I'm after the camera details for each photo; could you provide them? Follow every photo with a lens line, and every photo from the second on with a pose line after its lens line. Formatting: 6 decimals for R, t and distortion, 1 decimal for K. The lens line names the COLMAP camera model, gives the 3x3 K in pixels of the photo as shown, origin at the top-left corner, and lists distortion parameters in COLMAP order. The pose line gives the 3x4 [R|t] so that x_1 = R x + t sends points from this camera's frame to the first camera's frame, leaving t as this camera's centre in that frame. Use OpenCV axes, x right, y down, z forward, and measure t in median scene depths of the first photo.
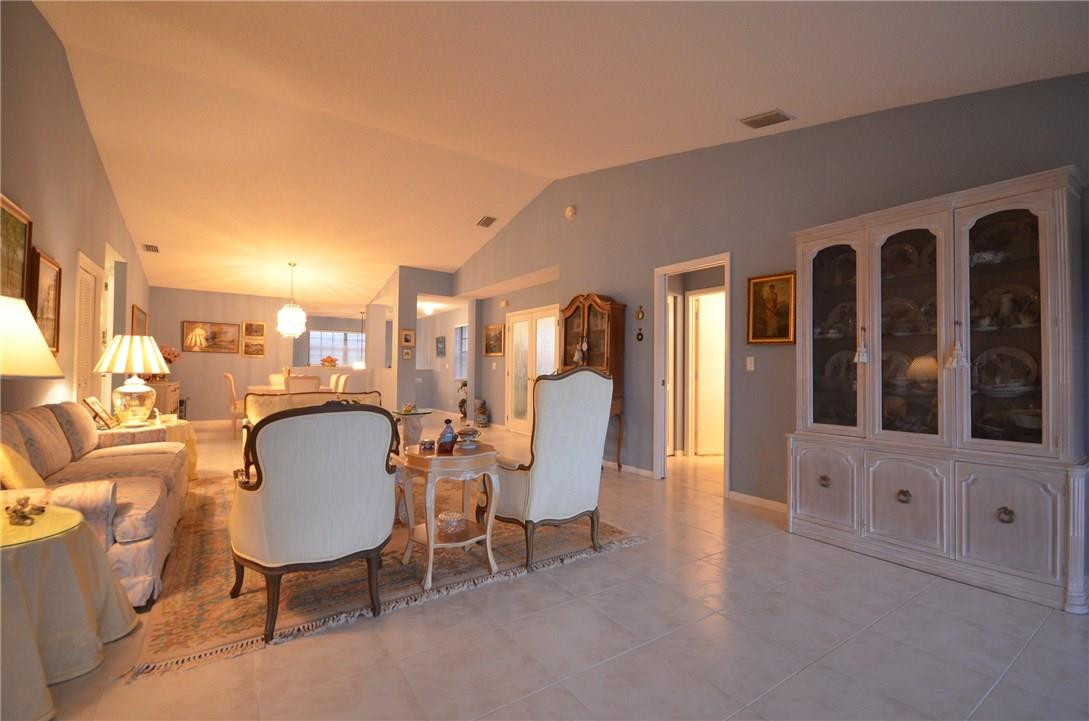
lens RADIAL K [[478.3, 0, 554.4], [0, 478.3, 365.9], [0, 0, 1]] dist [-0.000275, -0.004666]
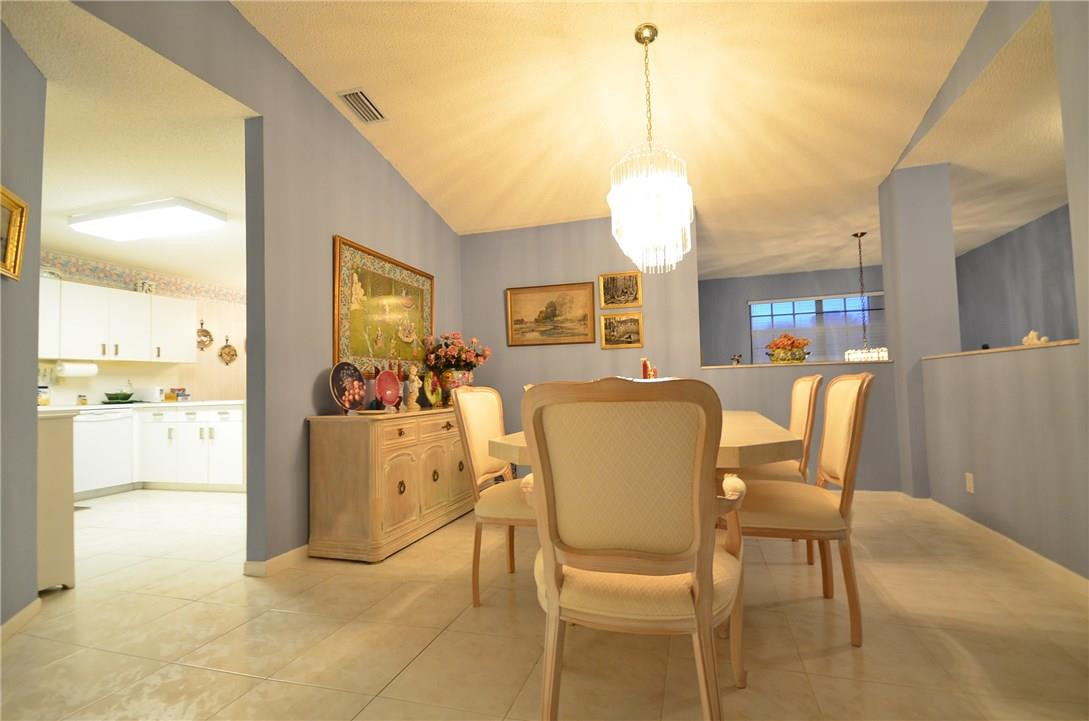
lens RADIAL K [[498.3, 0, 552.4], [0, 498.3, 363.4], [0, 0, 1]] dist [0.002303, -0.000248]
pose [[0.627927, -0.067830, -0.775311, -0.301154], [0.045741, 0.997689, -0.050239, 0.017005], [0.776927, -0.003917, 0.629579, 0.647259]]
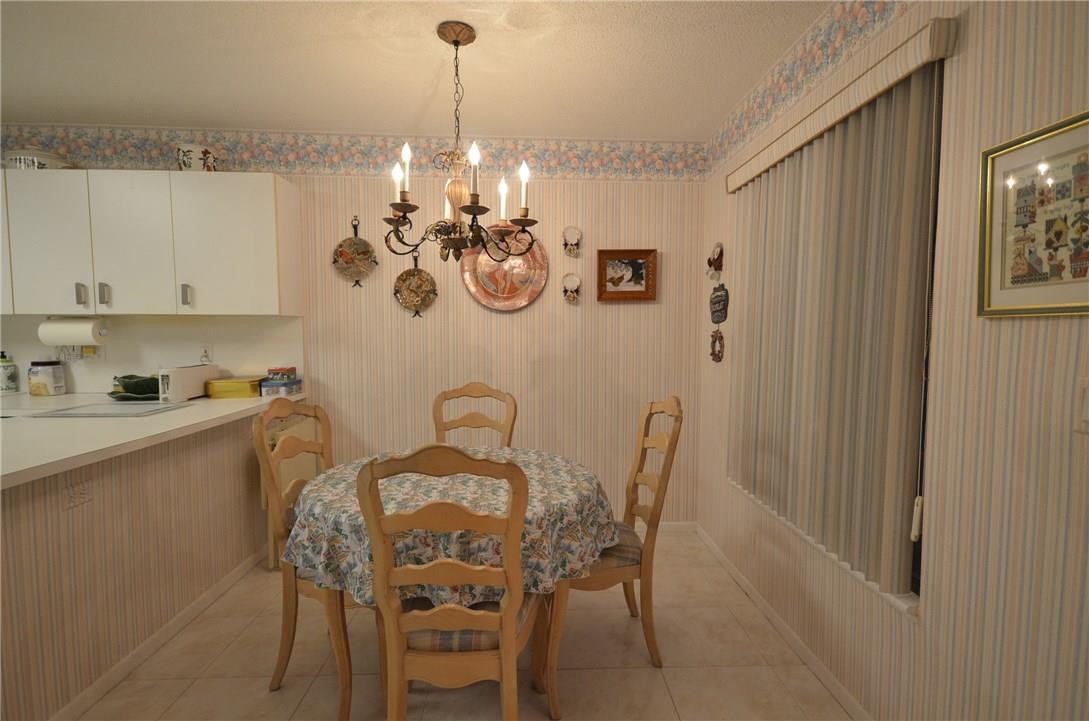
lens RADIAL K [[478.3, 0, 552.9], [0, 478.3, 352.4], [0, 0, 1]] dist [-0.000275, -0.004666]
pose [[-0.511811, 0.047855, -0.857764, -0.968463], [-0.004015, 0.998303, 0.058091, -0.035160], [0.859088, 0.033176, -0.510751, 0.989449]]
